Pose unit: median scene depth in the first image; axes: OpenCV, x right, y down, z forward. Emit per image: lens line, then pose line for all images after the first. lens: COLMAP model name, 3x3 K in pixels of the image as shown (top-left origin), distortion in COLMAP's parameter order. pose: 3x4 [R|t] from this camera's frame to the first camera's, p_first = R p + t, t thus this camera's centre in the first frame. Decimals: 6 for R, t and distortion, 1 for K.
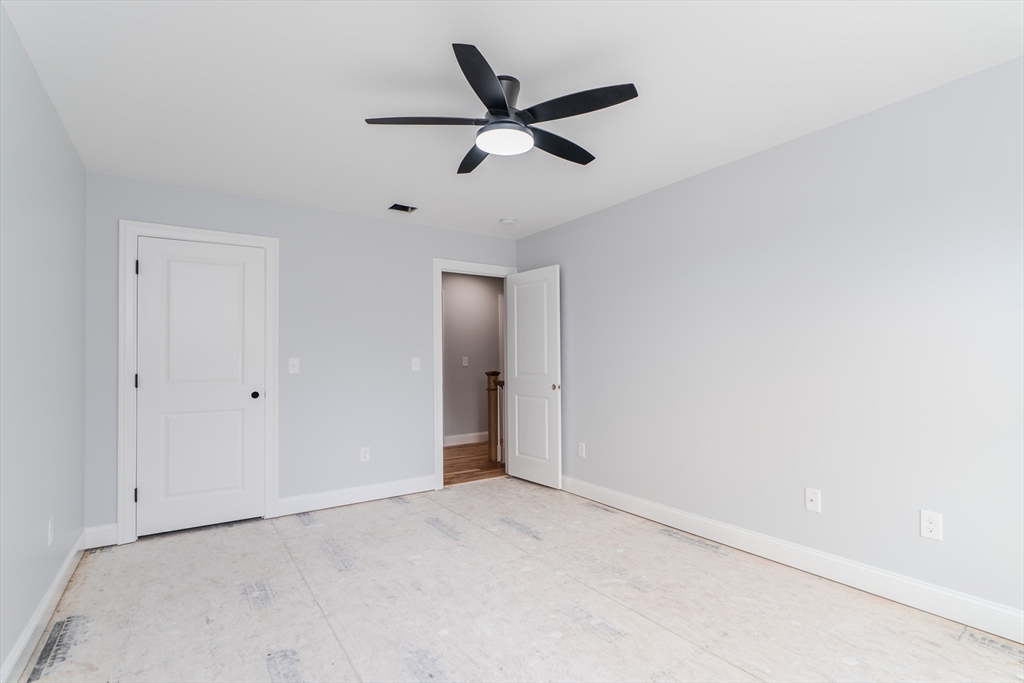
lens RADIAL K [[477.1, 0, 516.0], [0, 477.1, 339.6], [0, 0, 1]] dist [-0.007917, 0.000839]
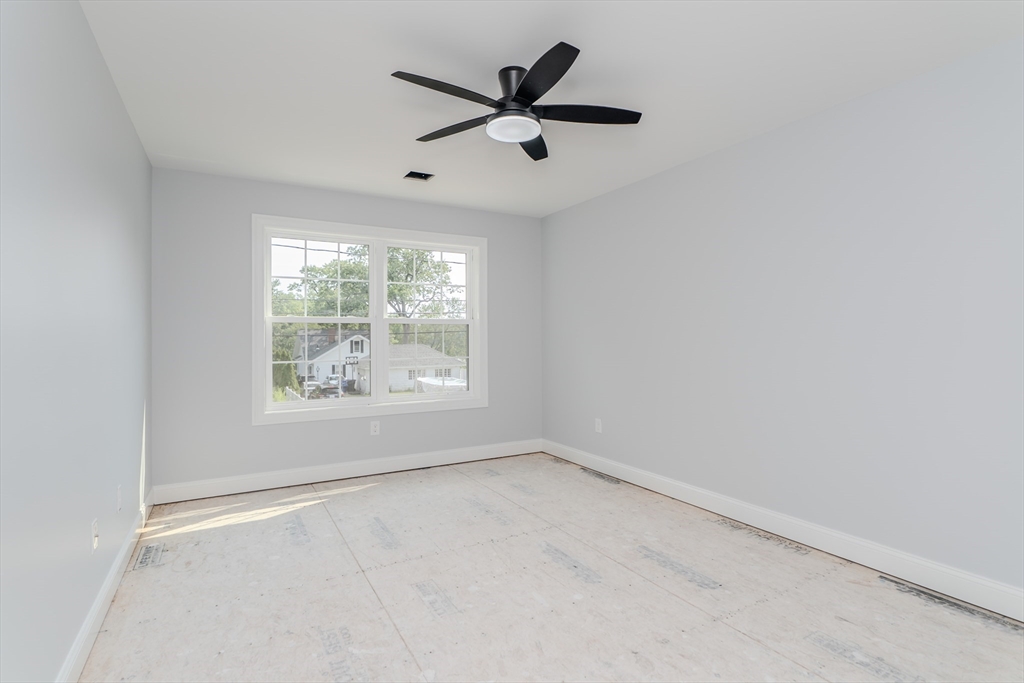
lens RADIAL K [[477.1, 0, 512.6], [0, 477.1, 342.3], [0, 0, 1]] dist [-0.007917, 0.000839]
pose [[-0.997300, 0.012844, 0.072301, -0.089254], [0.010633, 0.999466, -0.030889, 0.083490], [-0.072659, -0.030037, -0.996904, 2.038534]]
